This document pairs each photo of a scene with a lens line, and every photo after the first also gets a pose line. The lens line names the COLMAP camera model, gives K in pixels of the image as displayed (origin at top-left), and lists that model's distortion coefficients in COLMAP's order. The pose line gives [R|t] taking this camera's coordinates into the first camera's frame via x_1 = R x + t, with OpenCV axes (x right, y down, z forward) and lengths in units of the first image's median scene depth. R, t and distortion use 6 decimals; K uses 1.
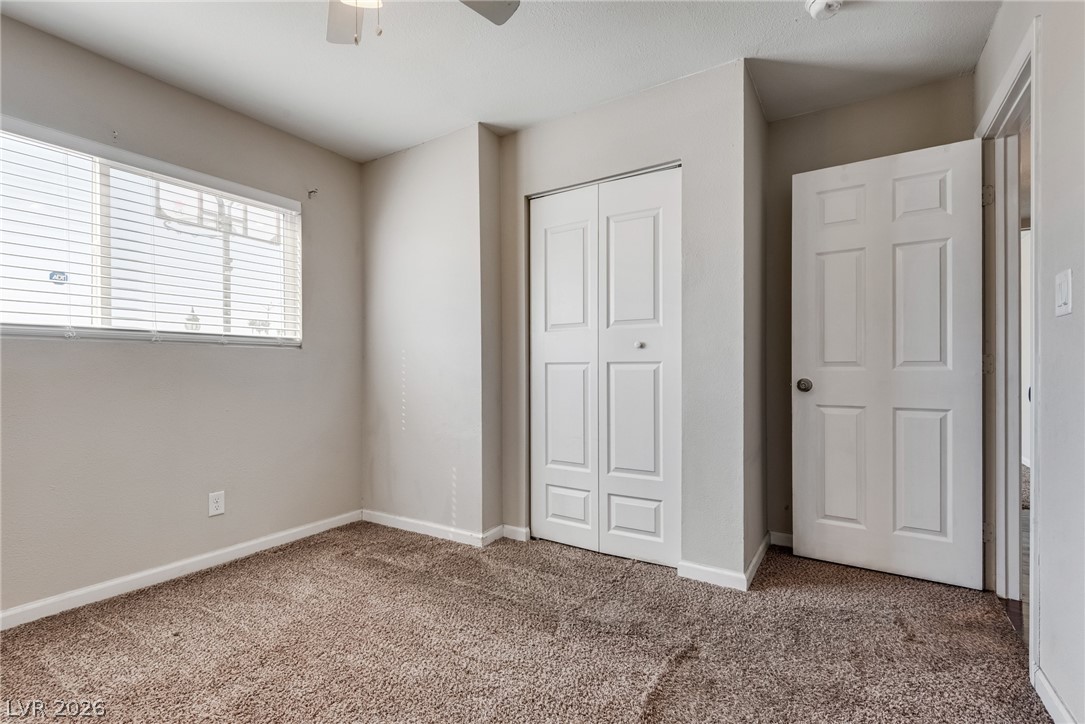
lens RADIAL K [[510.9, 0, 556.4], [0, 510.9, 364.2], [0, 0, 1]] dist [0.017606, 0.000182]
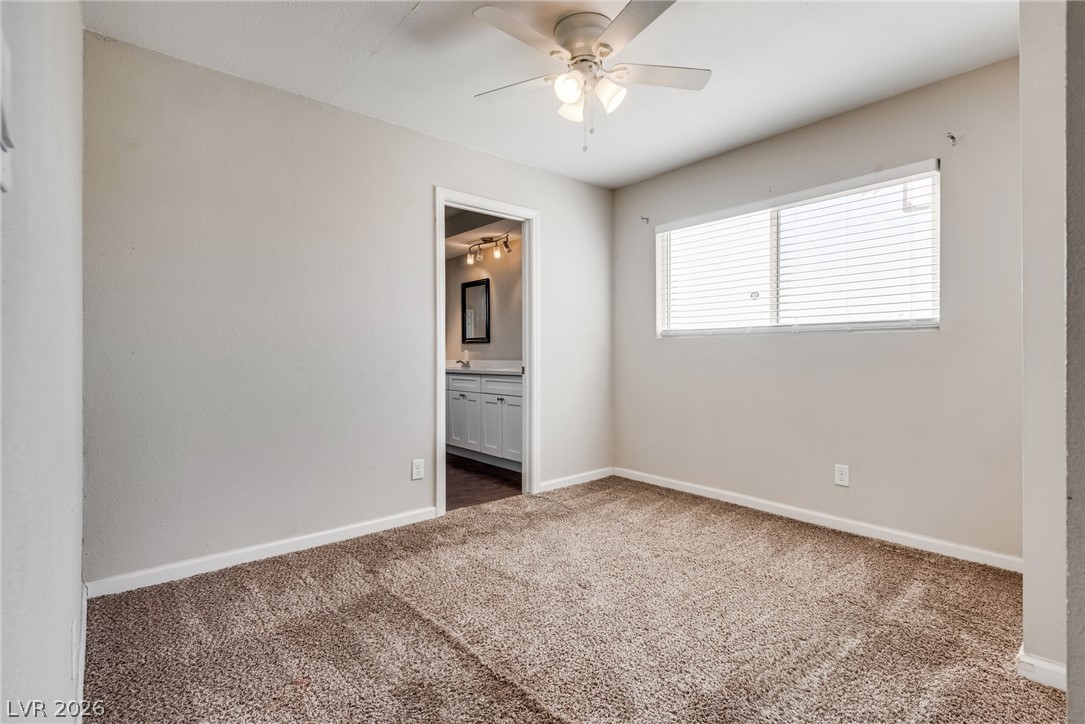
lens RADIAL K [[494.7, 0, 537.4], [0, 494.7, 357.1], [0, 0, 1]] dist [0.014795, -0.000633]
pose [[-0.312151, -0.001210, -0.950032, 0.562180], [0.002004, 0.999996, -0.001932, 0.016743], [0.950030, -0.002507, -0.312147, 0.712218]]
